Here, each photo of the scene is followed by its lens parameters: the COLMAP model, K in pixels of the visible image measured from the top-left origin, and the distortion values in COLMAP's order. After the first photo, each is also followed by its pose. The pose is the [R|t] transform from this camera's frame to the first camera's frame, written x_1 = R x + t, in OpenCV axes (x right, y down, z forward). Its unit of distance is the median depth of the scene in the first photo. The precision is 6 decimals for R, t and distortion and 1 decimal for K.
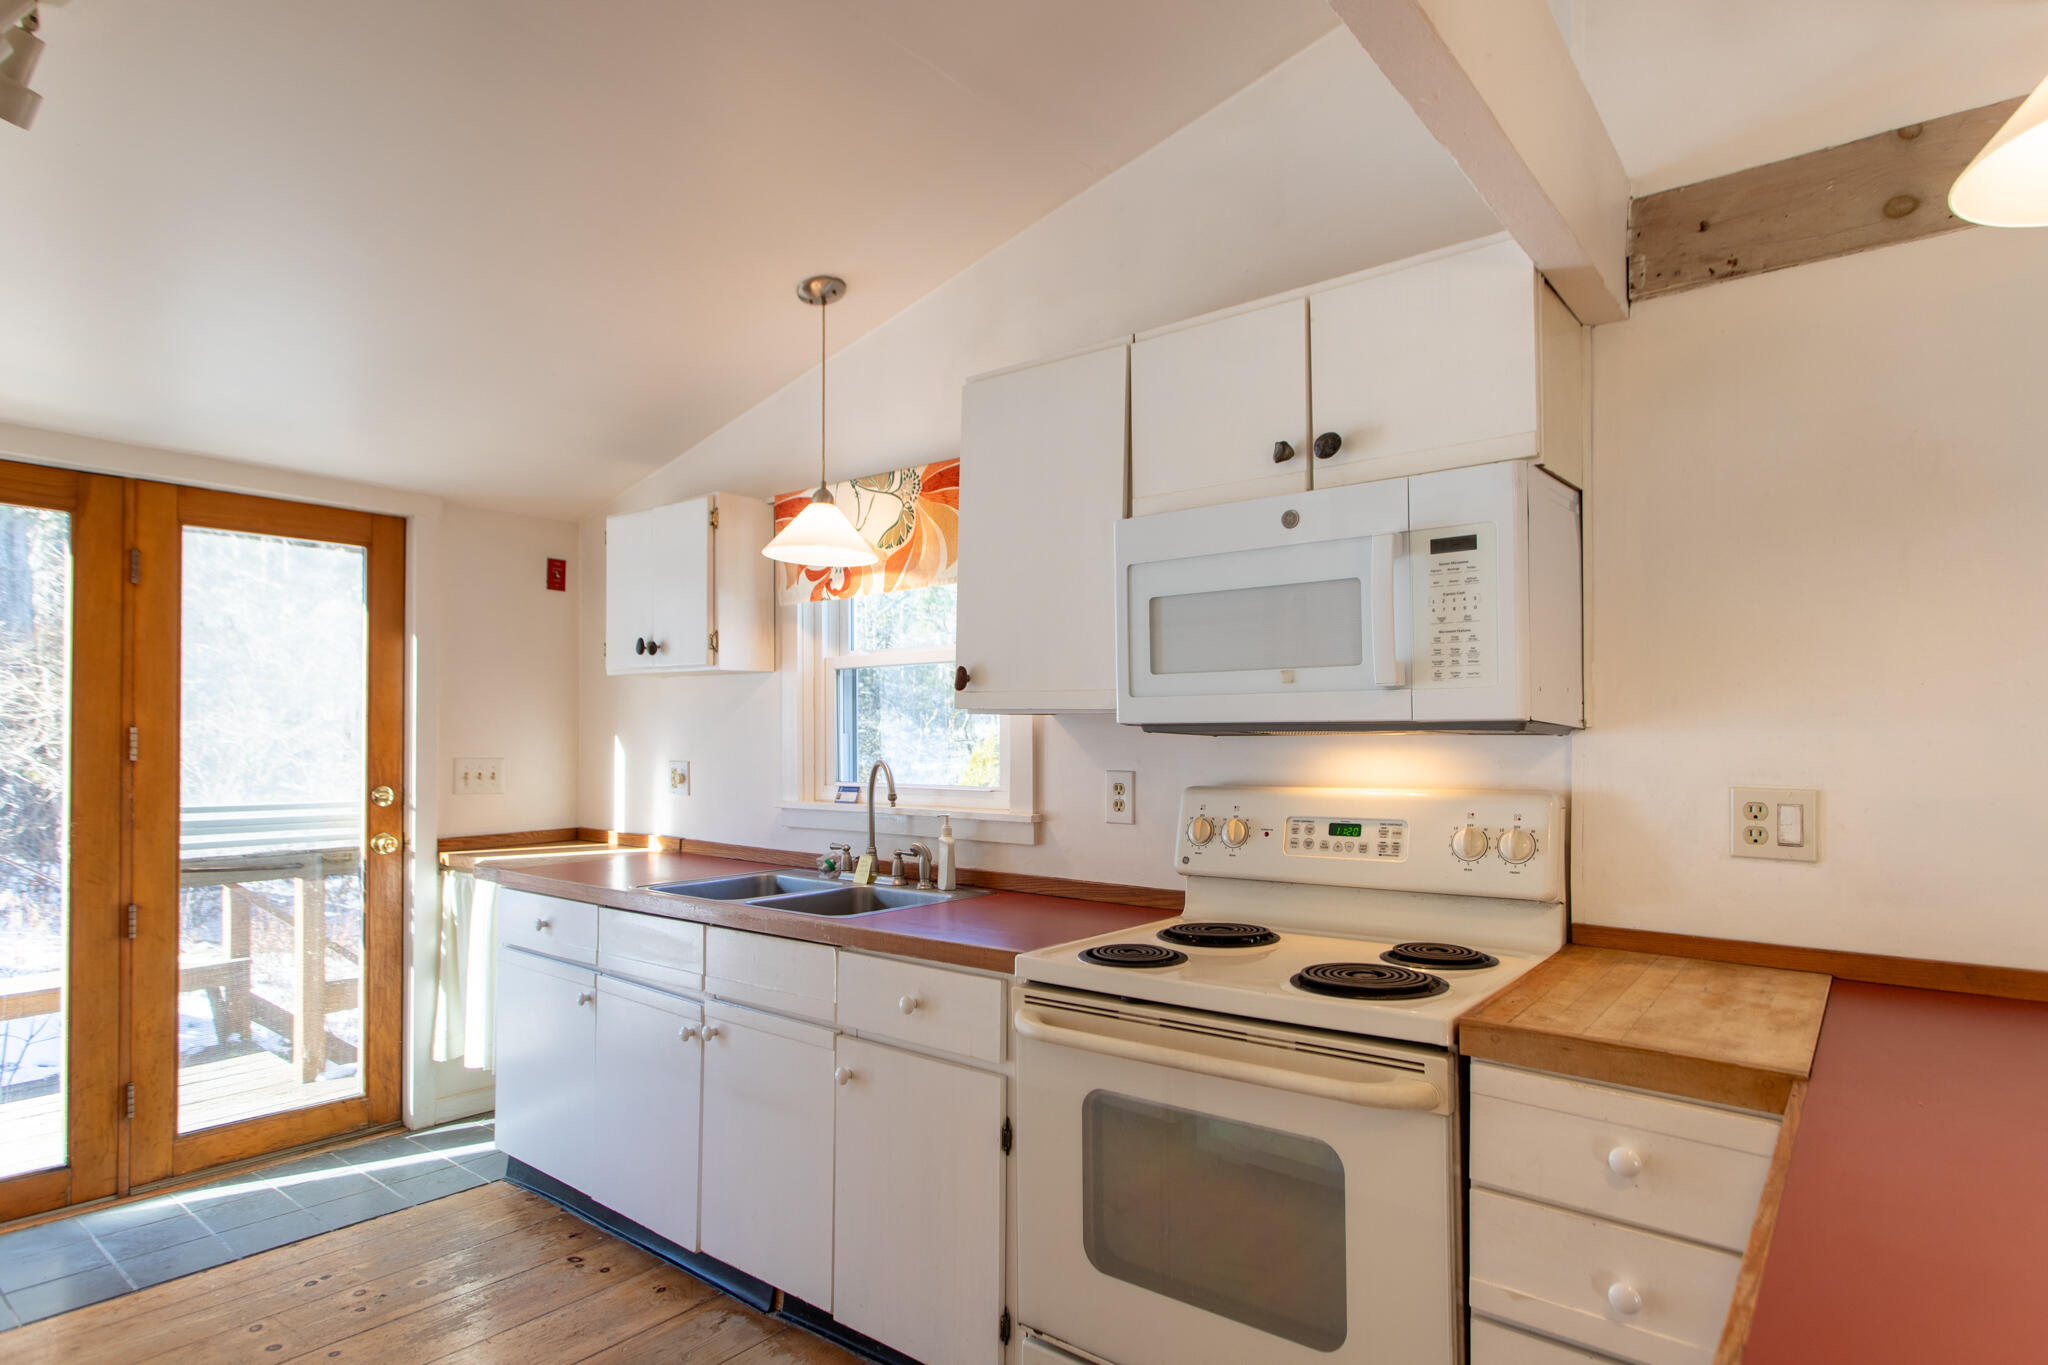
lens RADIAL K [[1128.1, 0, 1030.7], [0, 1128.1, 661.2], [0, 0, 1]] dist [0.000249, 0.001715]
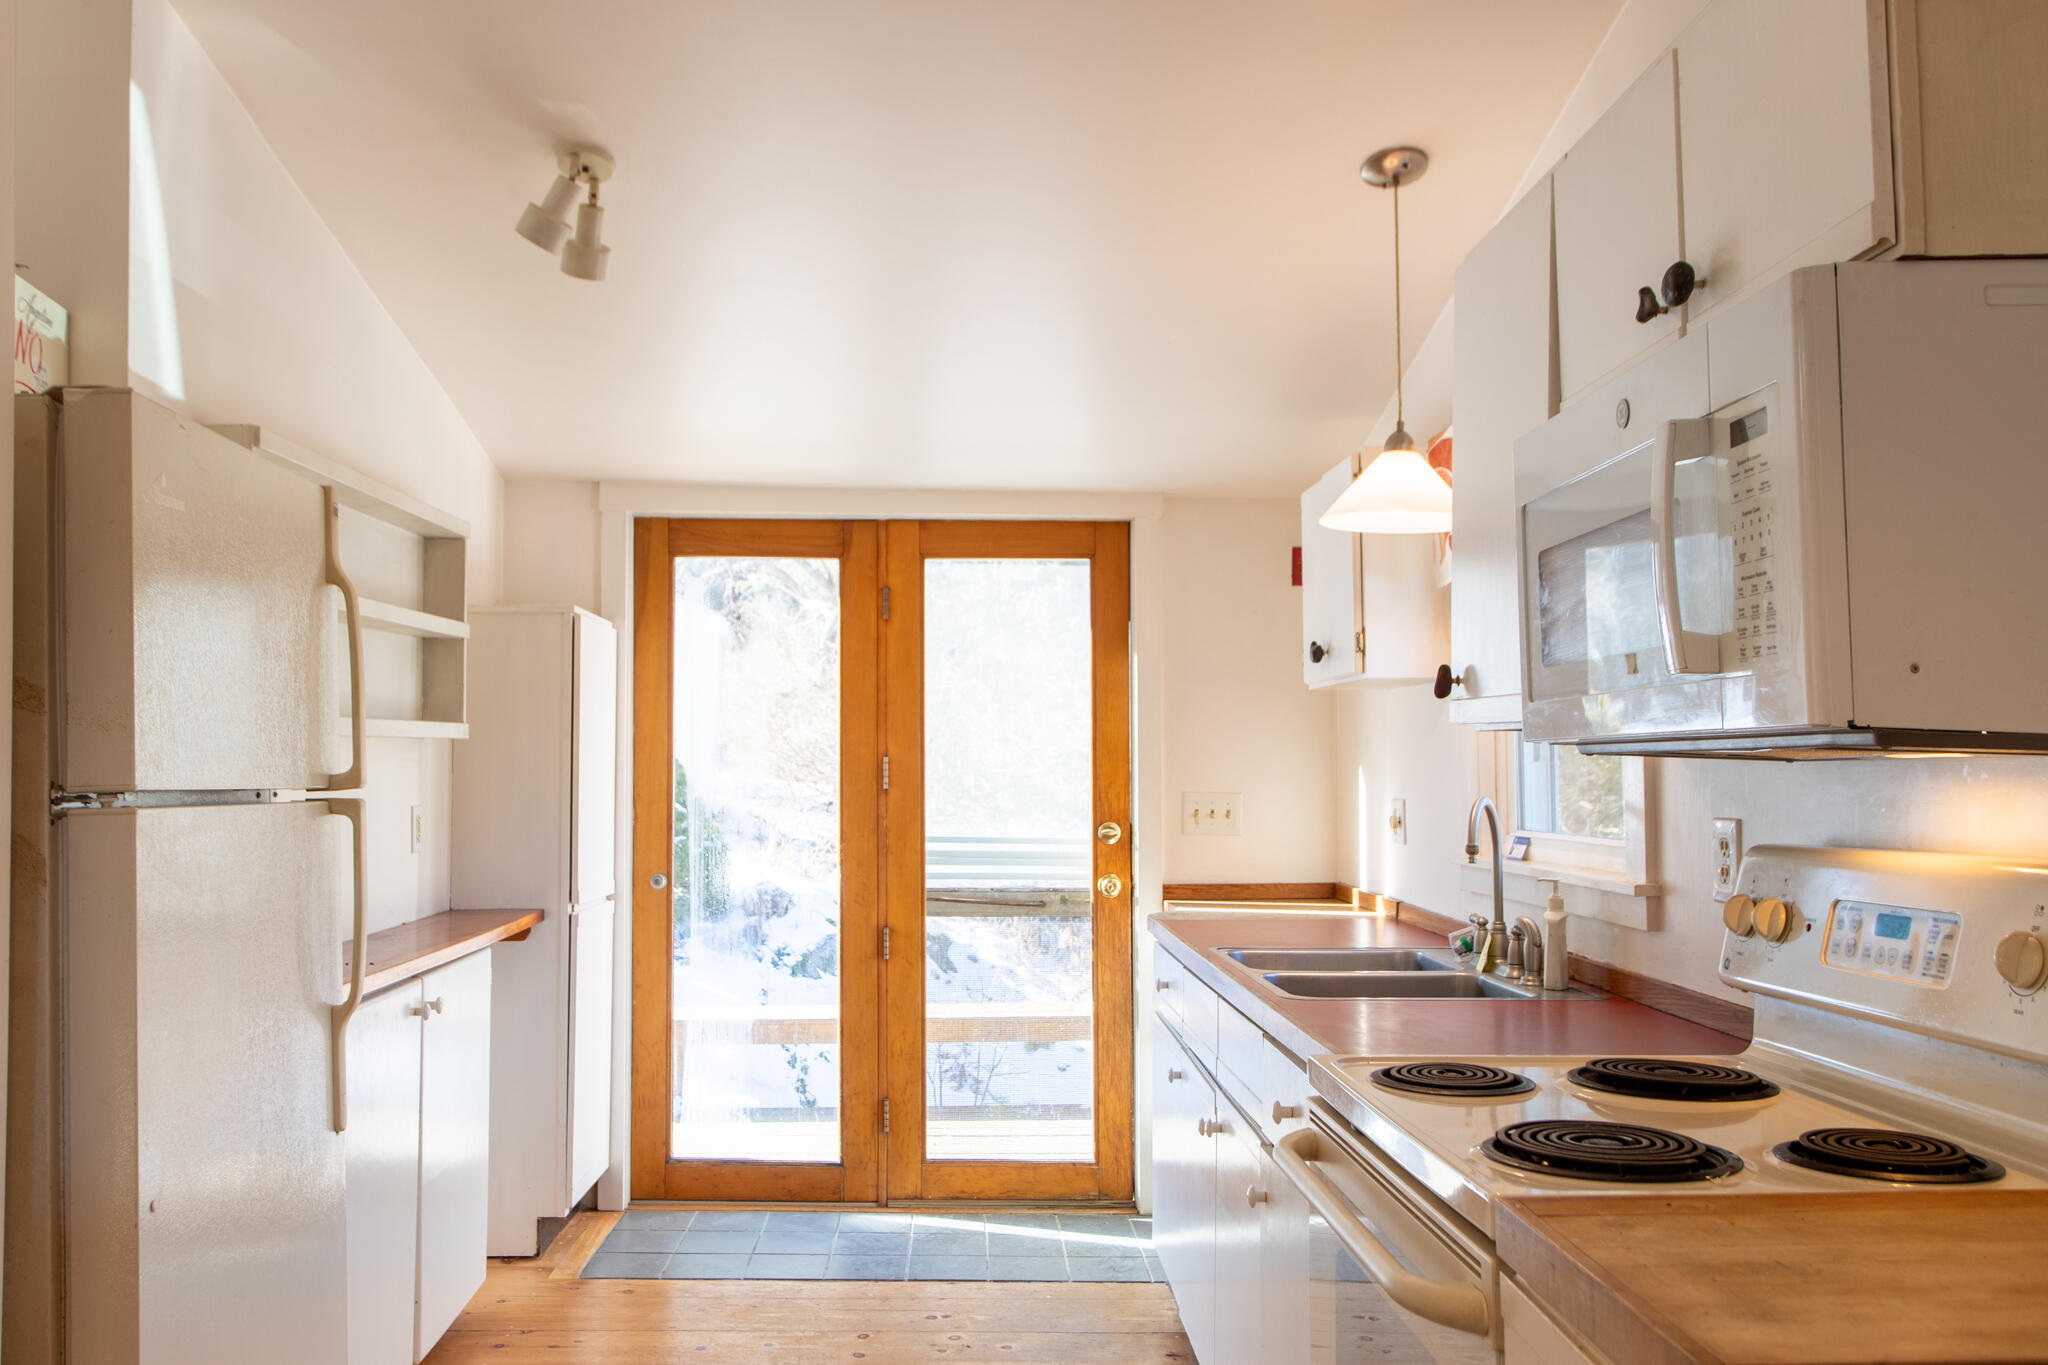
lens RADIAL K [[1700.2, 0, 1021.1], [0, 1700.2, 606.1], [0, 0, 1]] dist [-0.005885, -0.000042]
pose [[0.634370, -0.073327, -0.769544, 0.495144], [0.048448, 0.997305, -0.055092, 0.011512], [0.771510, -0.002334, 0.636214, 0.092516]]
